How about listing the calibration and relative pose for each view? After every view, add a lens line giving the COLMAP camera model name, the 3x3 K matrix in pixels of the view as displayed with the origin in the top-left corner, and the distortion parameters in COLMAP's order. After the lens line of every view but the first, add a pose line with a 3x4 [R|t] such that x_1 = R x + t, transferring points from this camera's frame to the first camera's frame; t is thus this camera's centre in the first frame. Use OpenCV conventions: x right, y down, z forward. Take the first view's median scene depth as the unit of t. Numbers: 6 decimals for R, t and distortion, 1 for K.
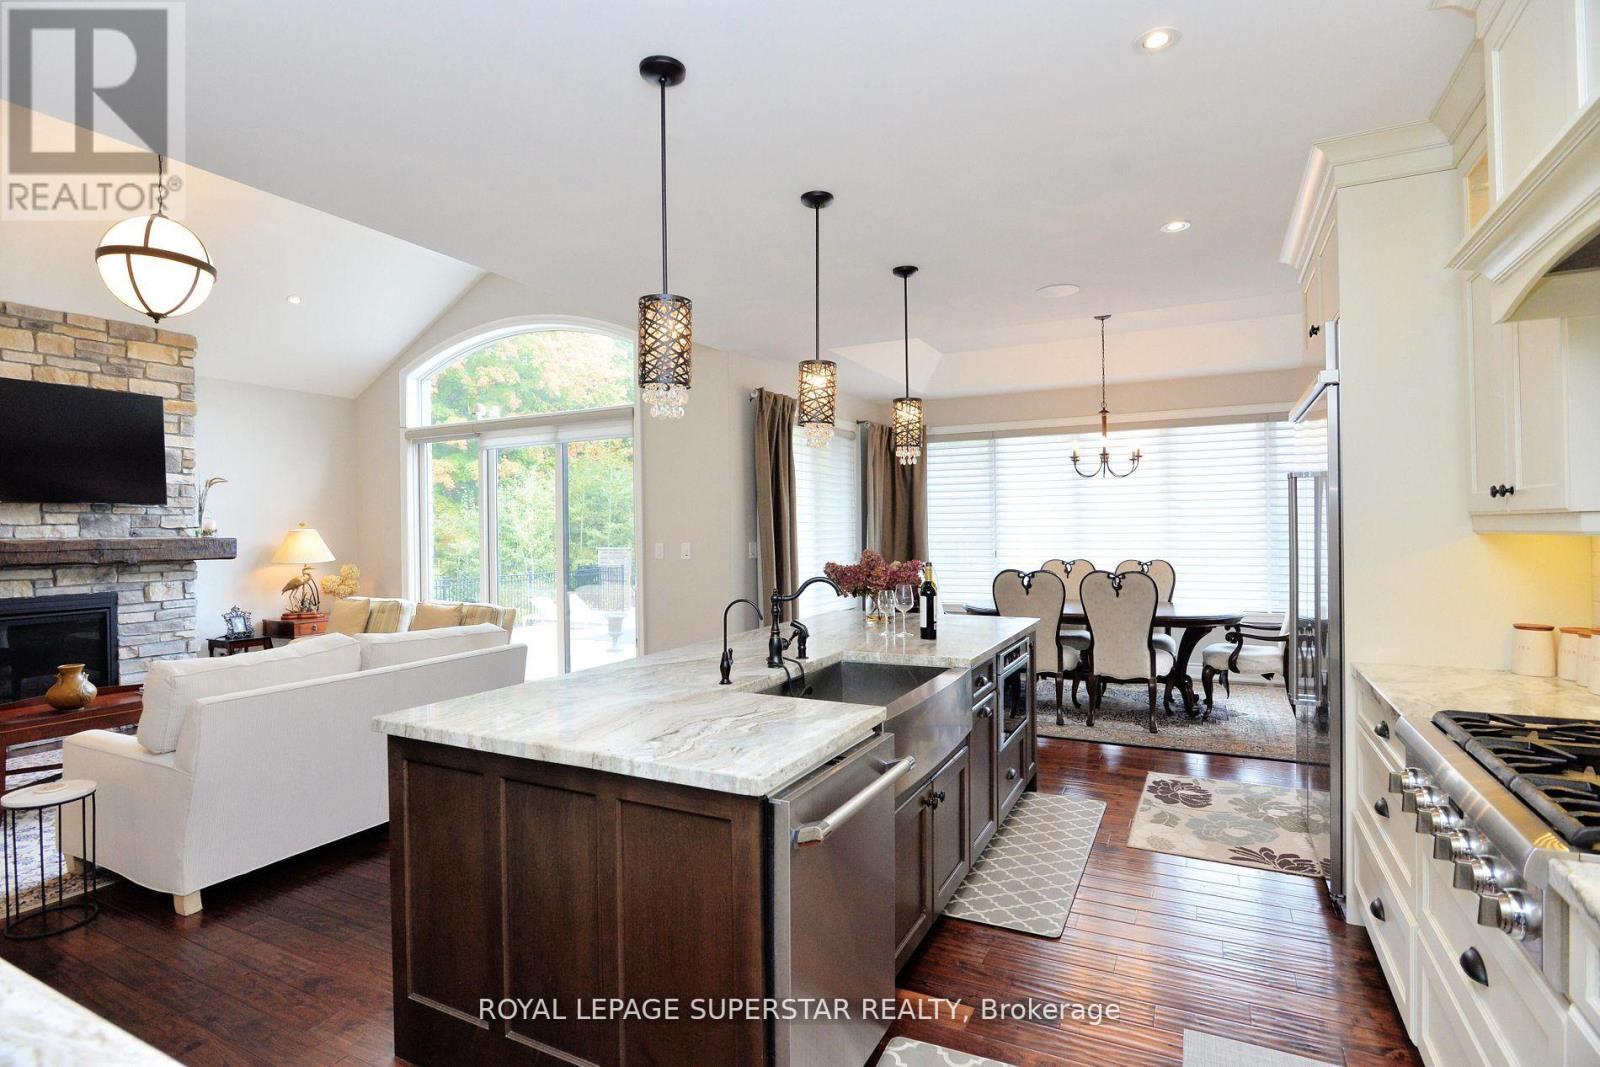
lens RADIAL K [[795.6, 0, 796.8], [0, 795.6, 529.2], [0, 0, 1]] dist [-0.015999, -0.000132]
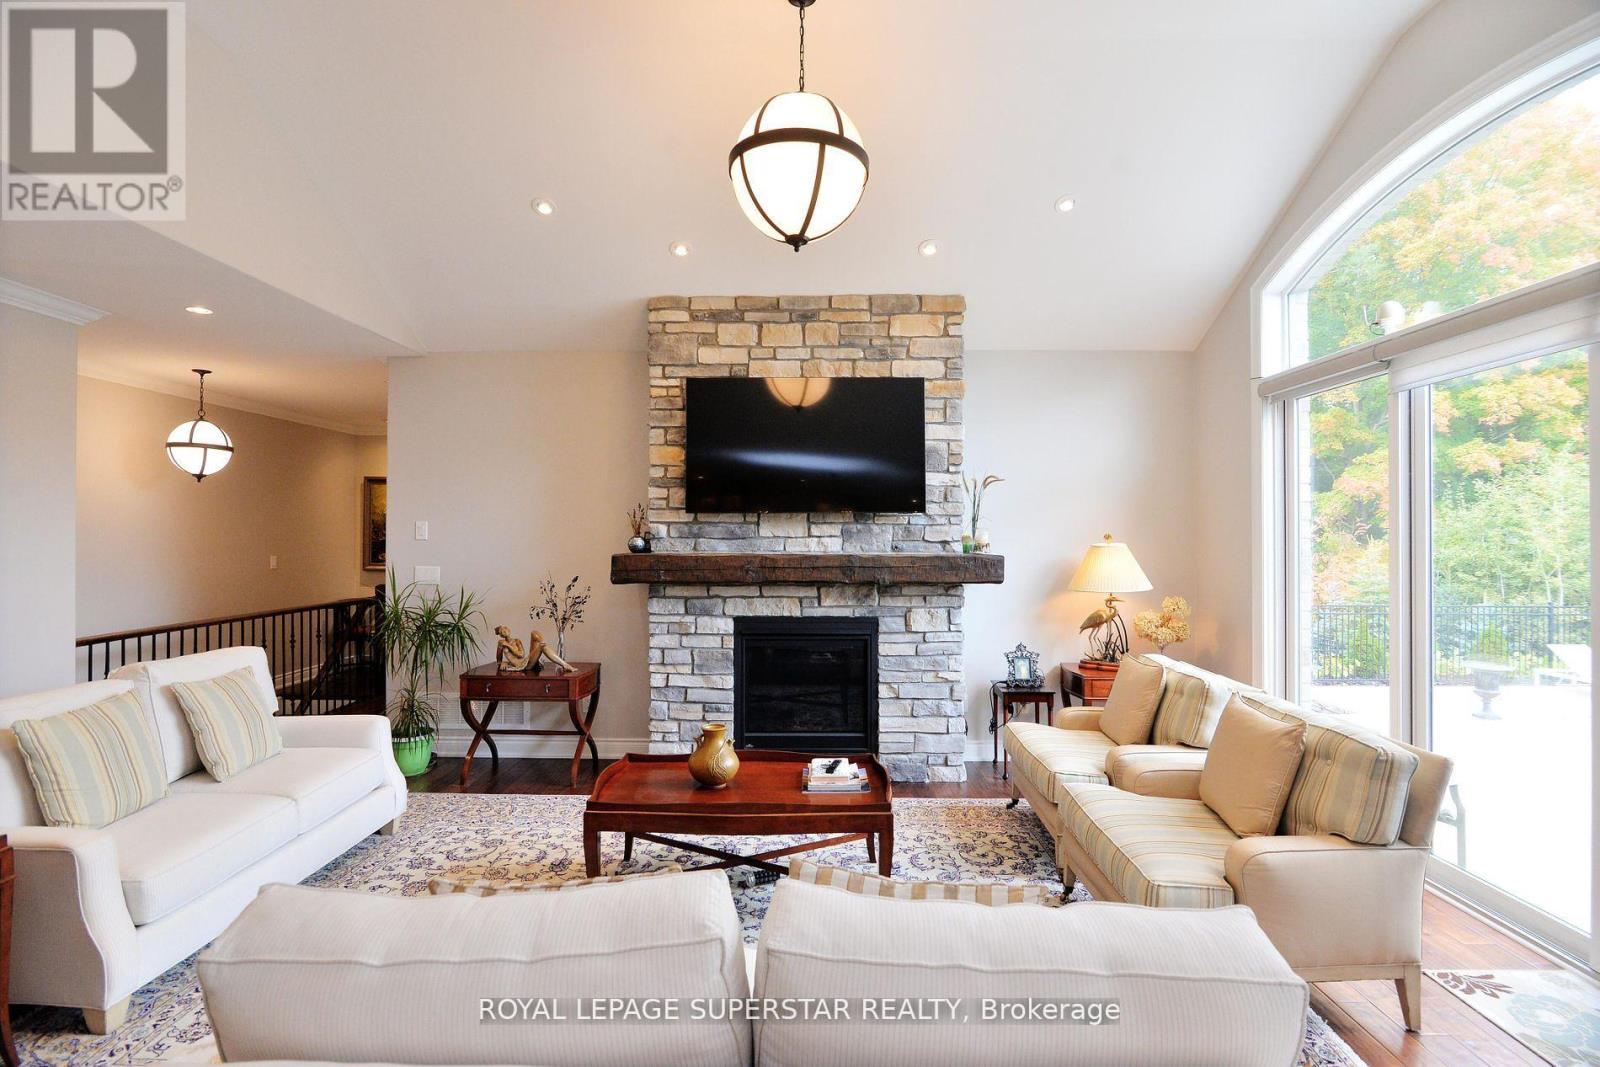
lens RADIAL K [[776.0, 0, 797.6], [0, 776.0, 529.3], [0, 0, 1]] dist [-0.019104, -0.000150]
pose [[0.442074, 0.004821, -0.896965, -0.159256], [-0.006559, 0.999976, 0.002142, -0.015079], [0.896954, 0.004937, 0.442095, 0.553535]]
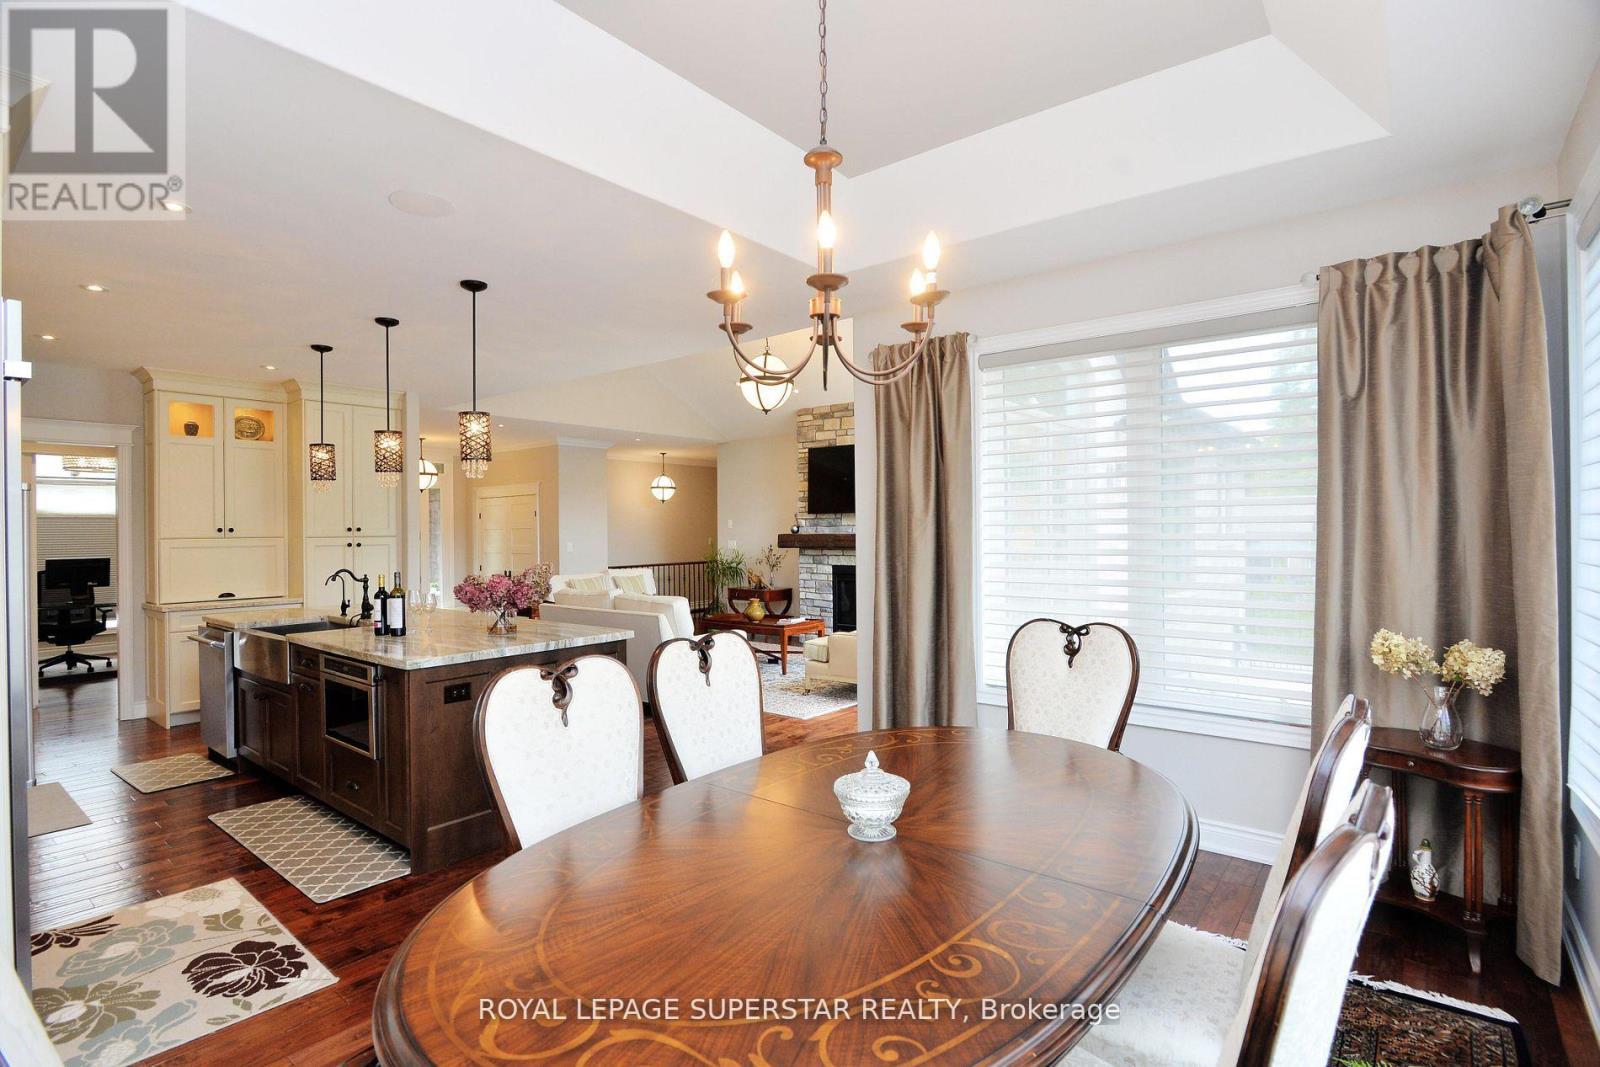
lens RADIAL K [[776.0, 0, 797.6], [0, 776.0, 529.3], [0, 0, 1]] dist [-0.019104, -0.000150]
pose [[-0.200813, 0.013238, -0.979540, 0.713243], [0.010702, 0.999879, 0.011318, -0.015979], [0.979571, -0.008211, -0.200930, 1.121979]]
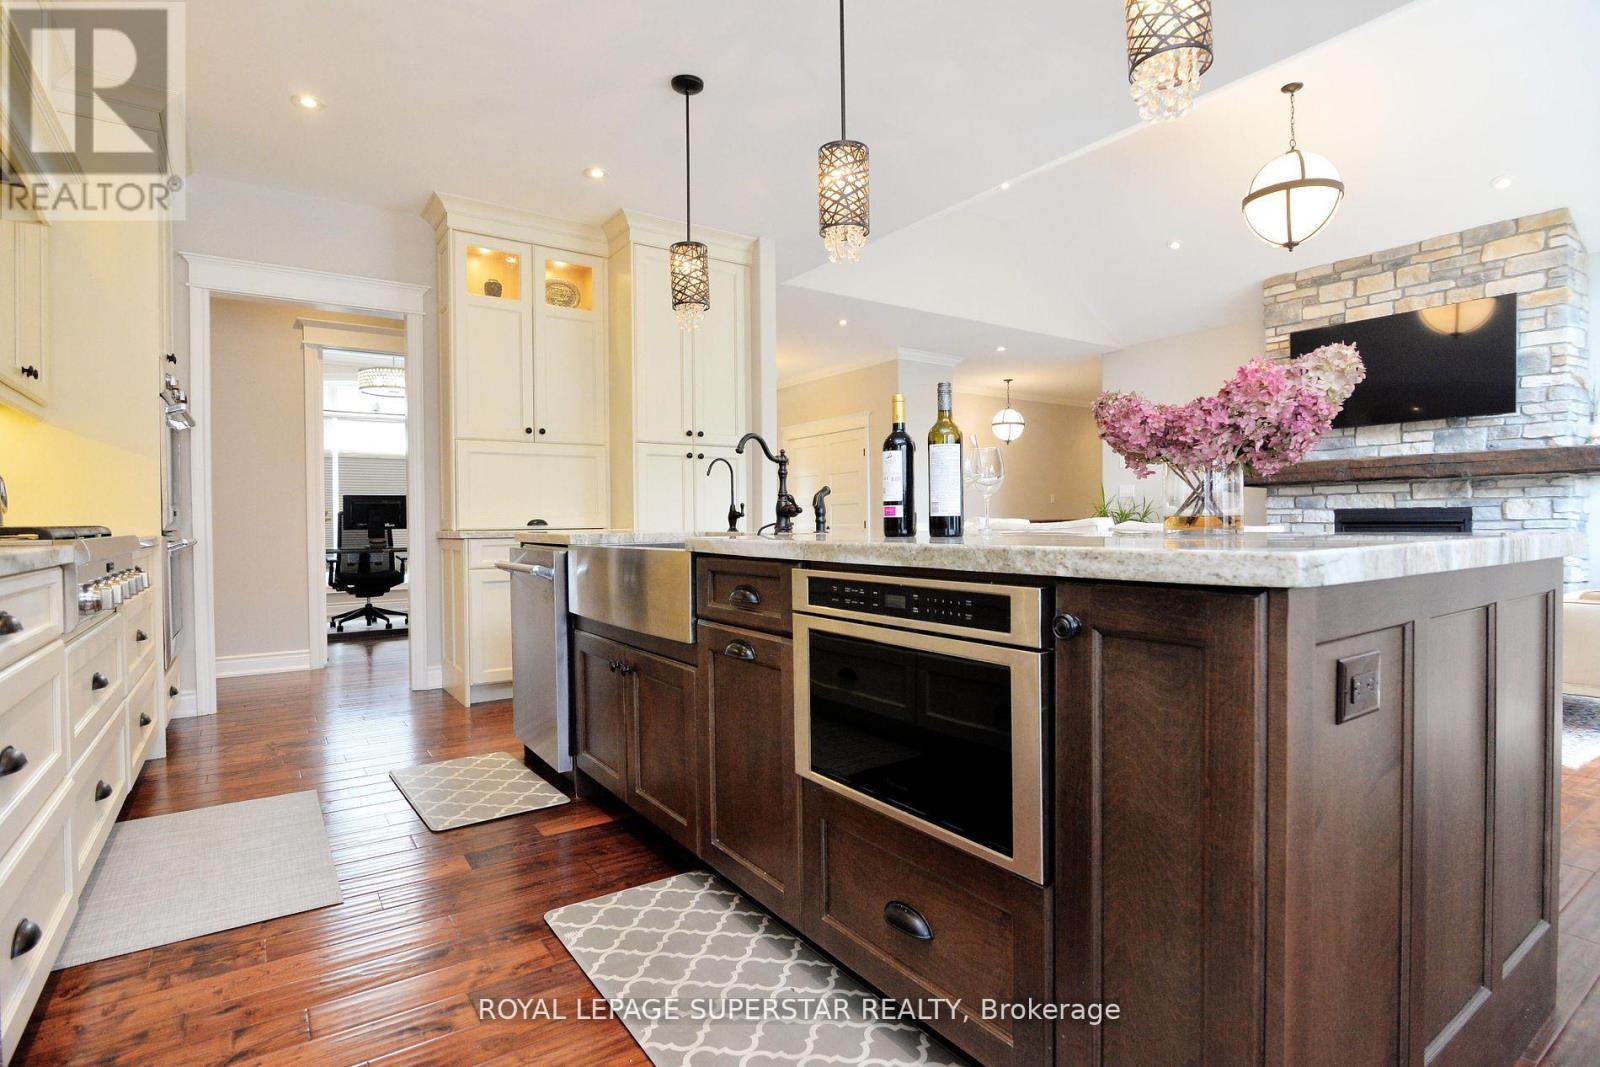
lens RADIAL K [[795.6, 0, 796.8], [0, 795.6, 529.2], [0, 0, 1]] dist [-0.015999, -0.000132]
pose [[-0.472848, 0.025437, -0.880777, 0.393035], [0.013793, 0.999674, 0.021466, 0.074348], [0.881036, -0.001999, -0.473045, 0.719592]]
